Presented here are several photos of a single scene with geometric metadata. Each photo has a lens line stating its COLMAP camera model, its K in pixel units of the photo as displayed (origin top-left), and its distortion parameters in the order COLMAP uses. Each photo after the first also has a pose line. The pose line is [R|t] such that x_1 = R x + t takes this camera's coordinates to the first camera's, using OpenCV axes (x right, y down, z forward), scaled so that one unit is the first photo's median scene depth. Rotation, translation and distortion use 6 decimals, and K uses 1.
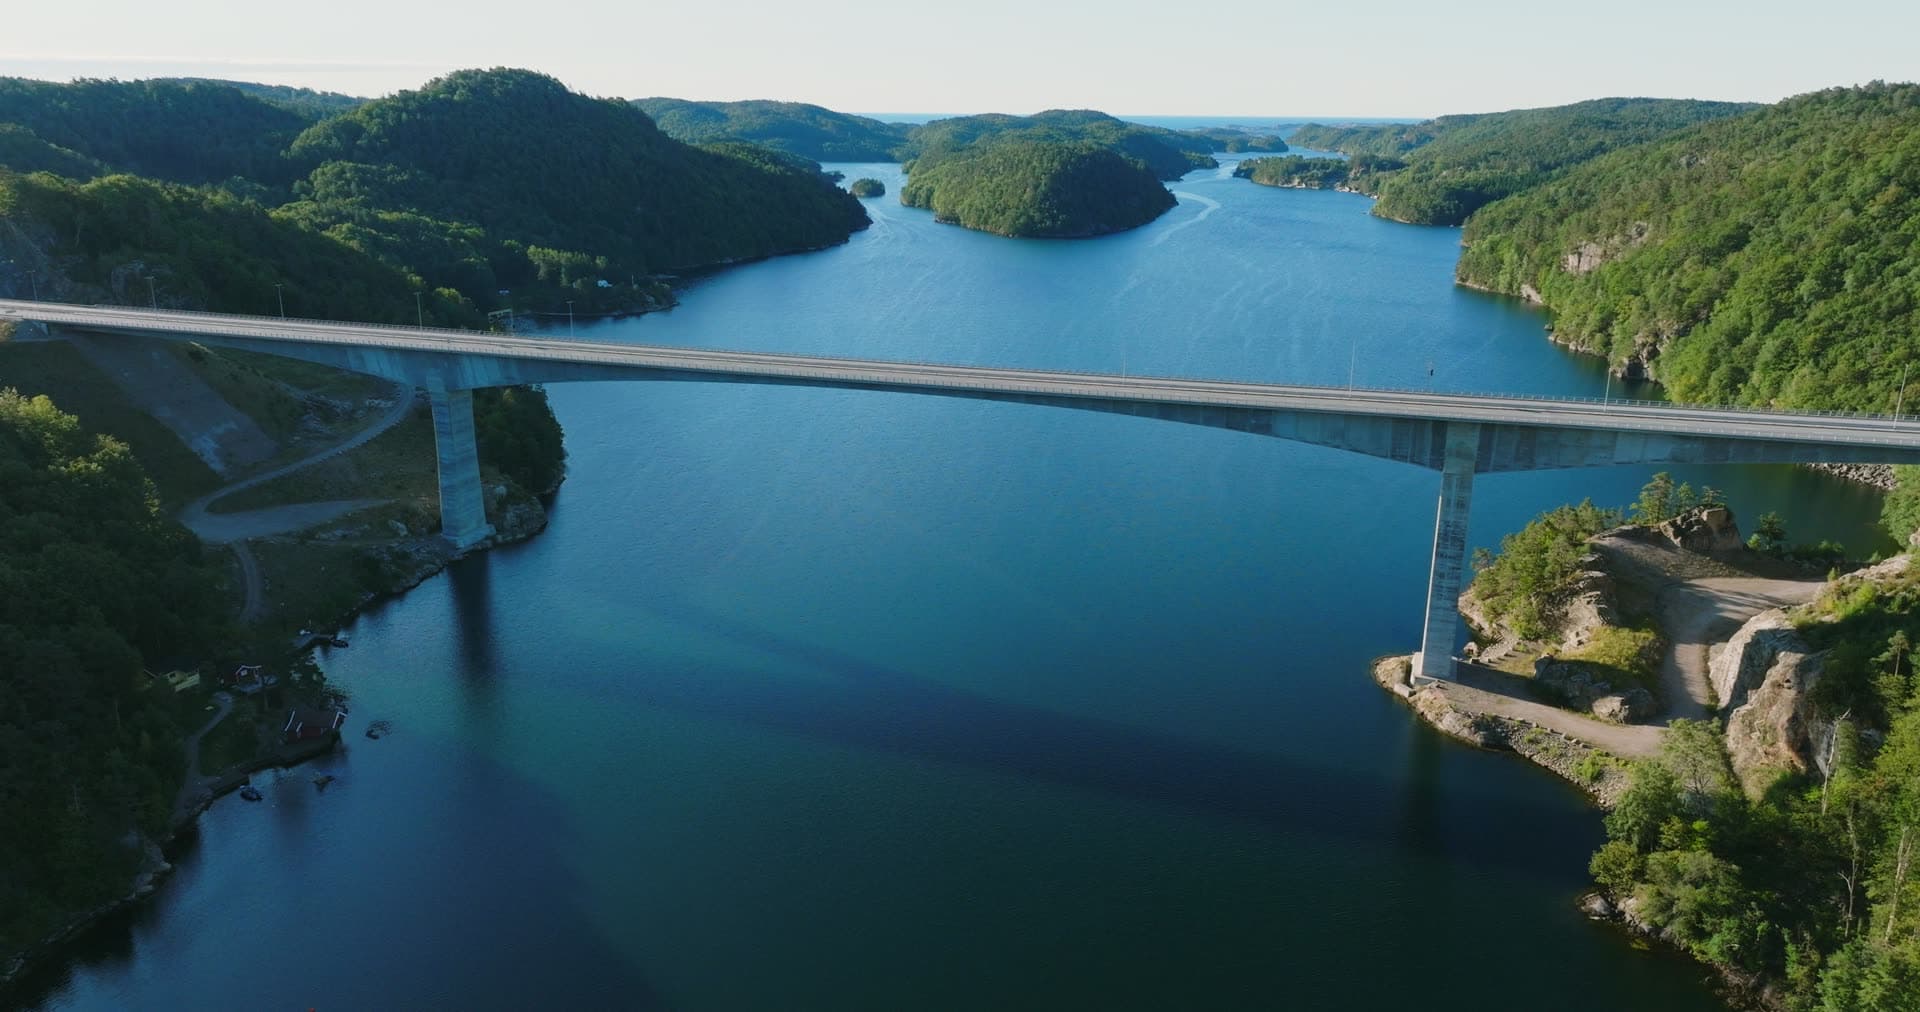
lens RADIAL K [[1347.4, 0, 959.2], [0, 1347.4, 505.3], [0, 0, 1]] dist [-0.003820, 0.020513]
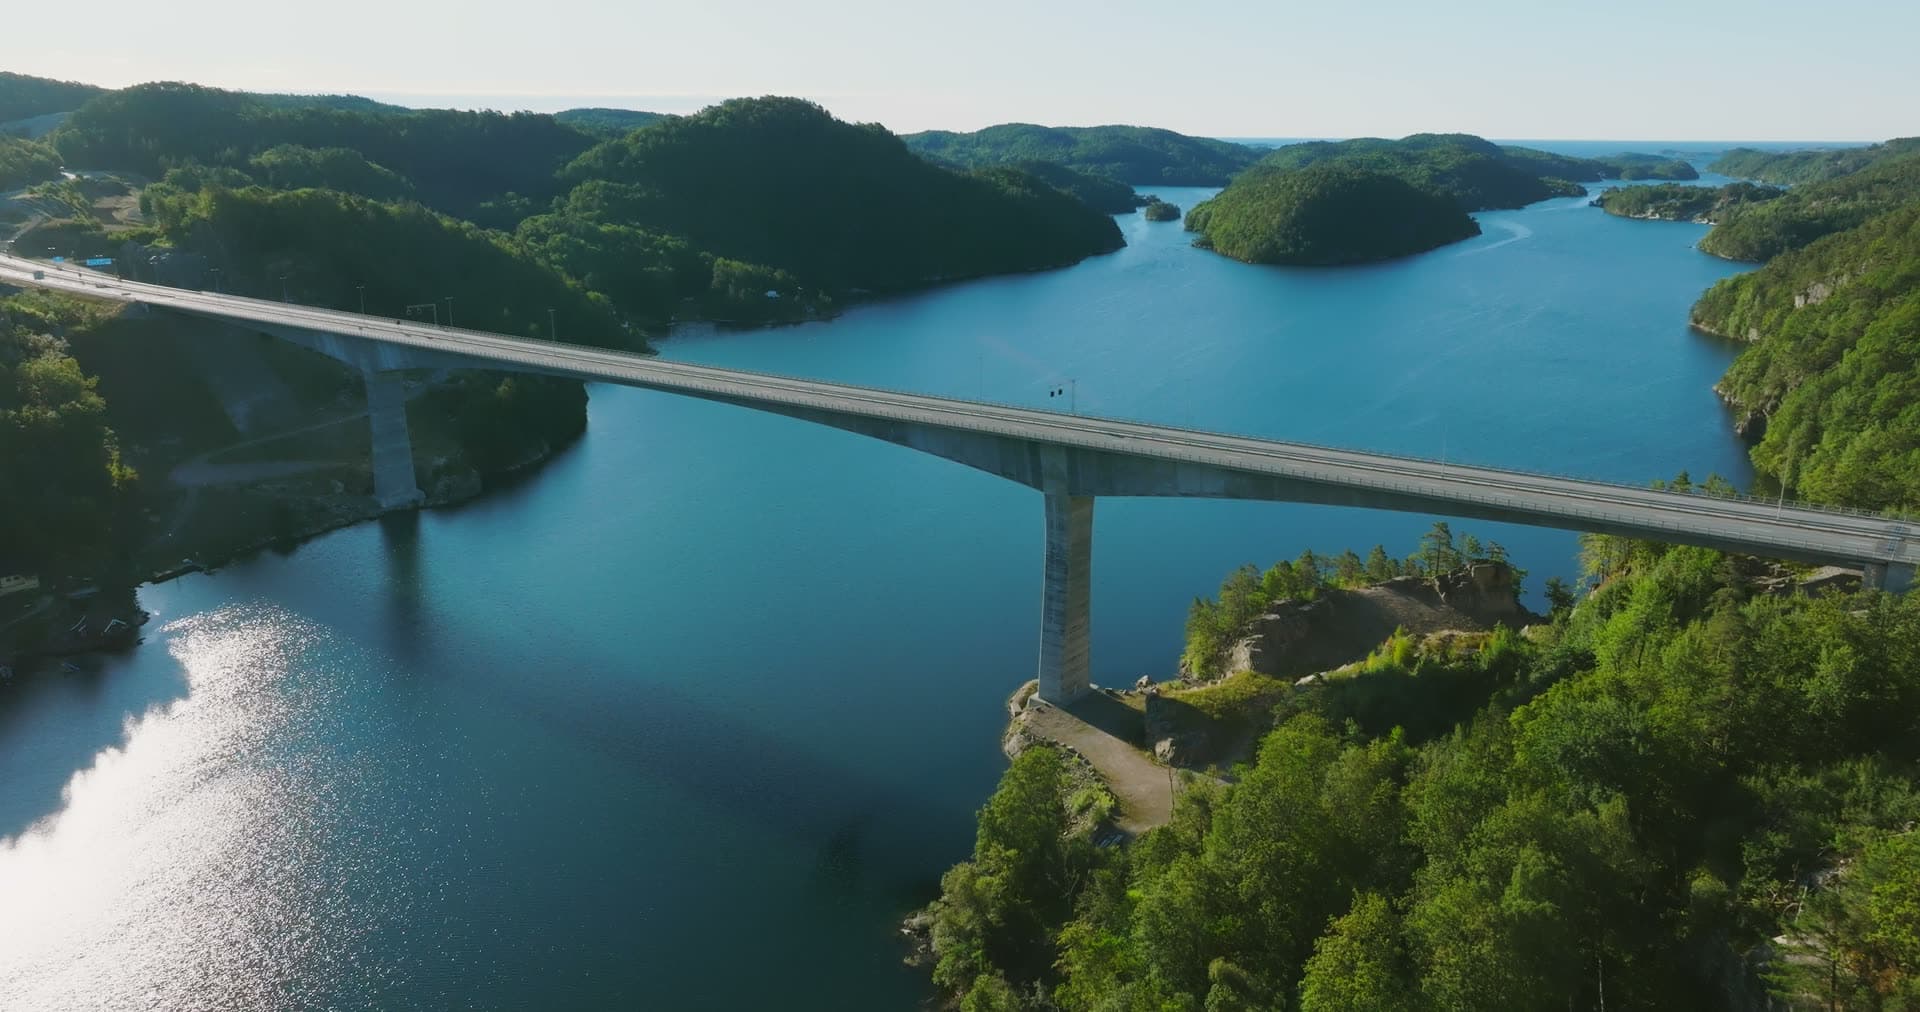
lens RADIAL K [[1347.4, 0, 960.6], [0, 1347.4, 500.6], [0, 0, 1]] dist [-0.003820, 0.020513]
pose [[0.957083, 0.074457, -0.280088, 0.226992], [-0.080197, 0.996738, -0.009072, -0.002000], [0.278499, 0.031144, 0.959932, 0.012546]]
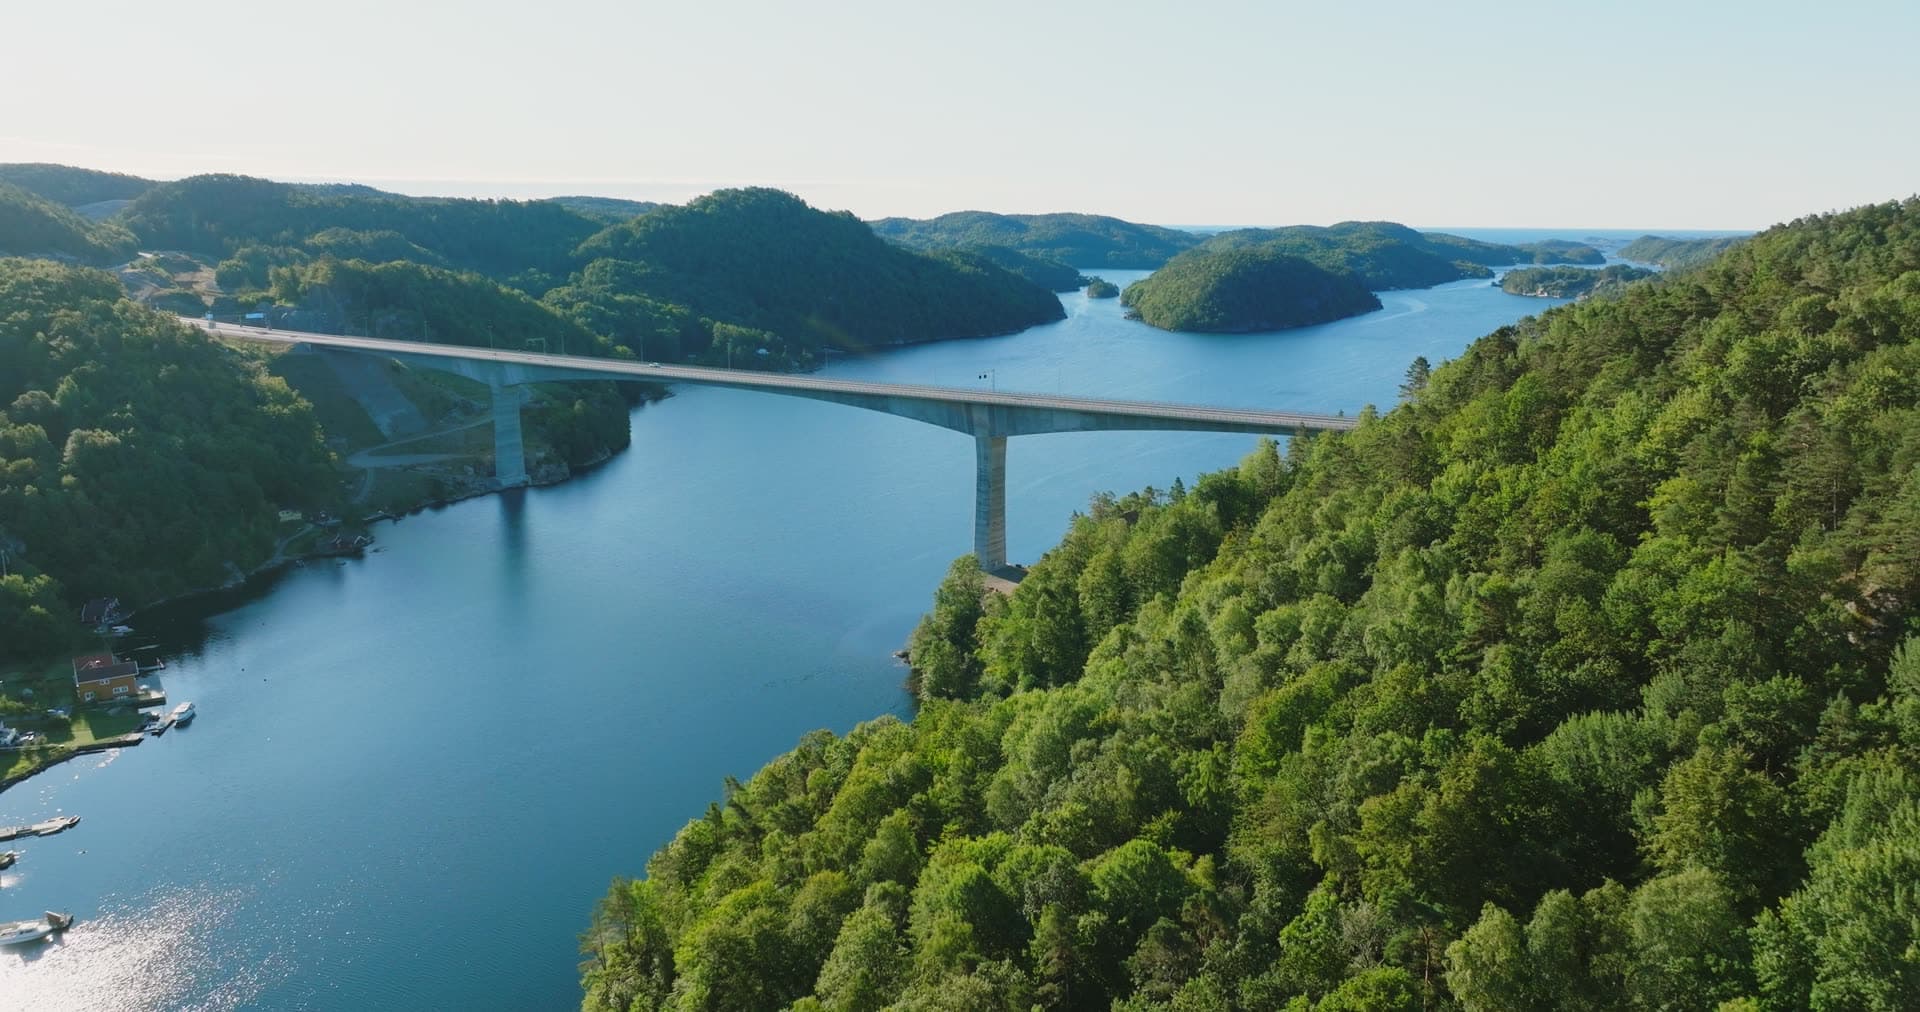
lens RADIAL K [[1347.4, 0, 960.2], [0, 1347.4, 505.0], [0, 0, 1]] dist [-0.003820, 0.020513]
pose [[0.965356, 0.053793, -0.255333, 0.296407], [-0.073743, 0.994873, -0.069206, 0.066104], [0.250301, 0.085638, 0.964373, -0.212442]]
